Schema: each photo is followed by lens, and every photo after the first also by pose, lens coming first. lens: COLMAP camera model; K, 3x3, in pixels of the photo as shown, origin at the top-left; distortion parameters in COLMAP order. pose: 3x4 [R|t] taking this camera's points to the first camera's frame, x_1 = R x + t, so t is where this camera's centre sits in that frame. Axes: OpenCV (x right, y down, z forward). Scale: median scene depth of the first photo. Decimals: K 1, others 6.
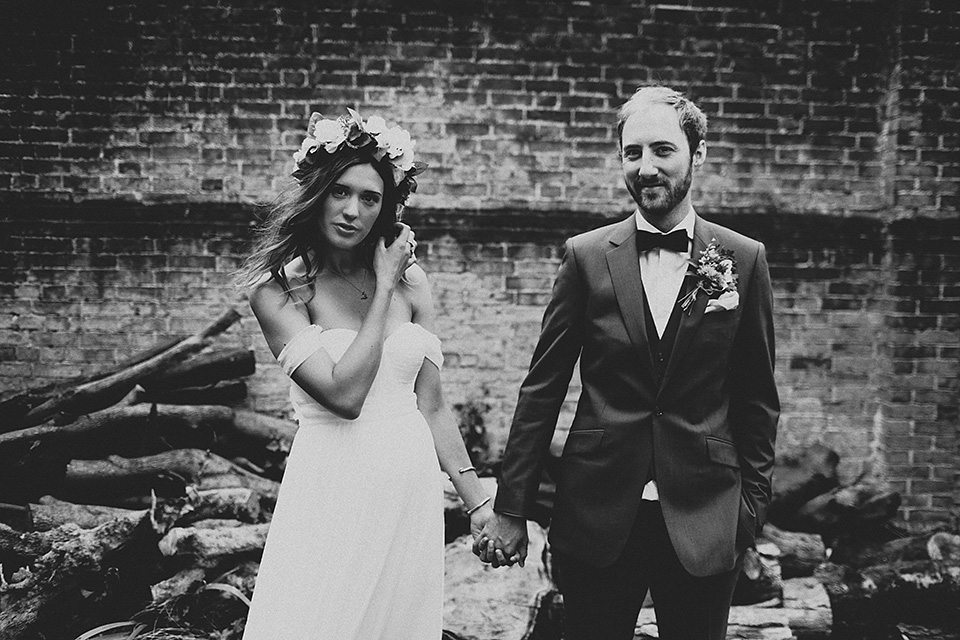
lens RADIAL K [[931.4, 0, 488.0], [0, 931.4, 322.2], [0, 0, 1]] dist [-0.046546, 0.000000]
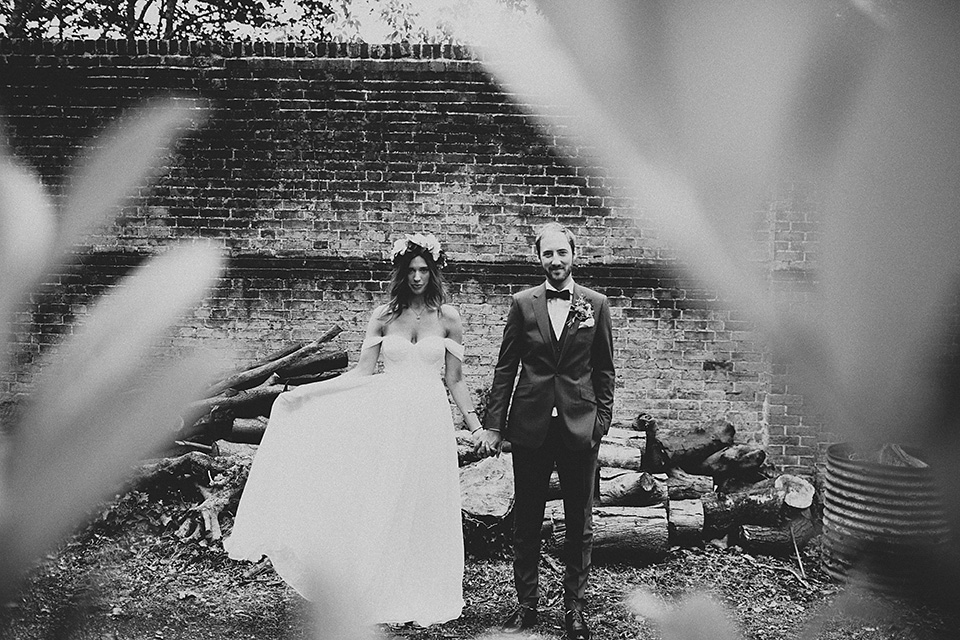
lens RADIAL K [[931.4, 0, 476.3], [0, 931.4, 318.8], [0, 0, 1]] dist [-0.046546, 0.000000]
pose [[0.997643, 0.008826, -0.068042, 0.067641], [-0.010577, 0.999621, -0.025419, 0.011083], [0.067792, 0.026079, 0.997359, -0.526757]]
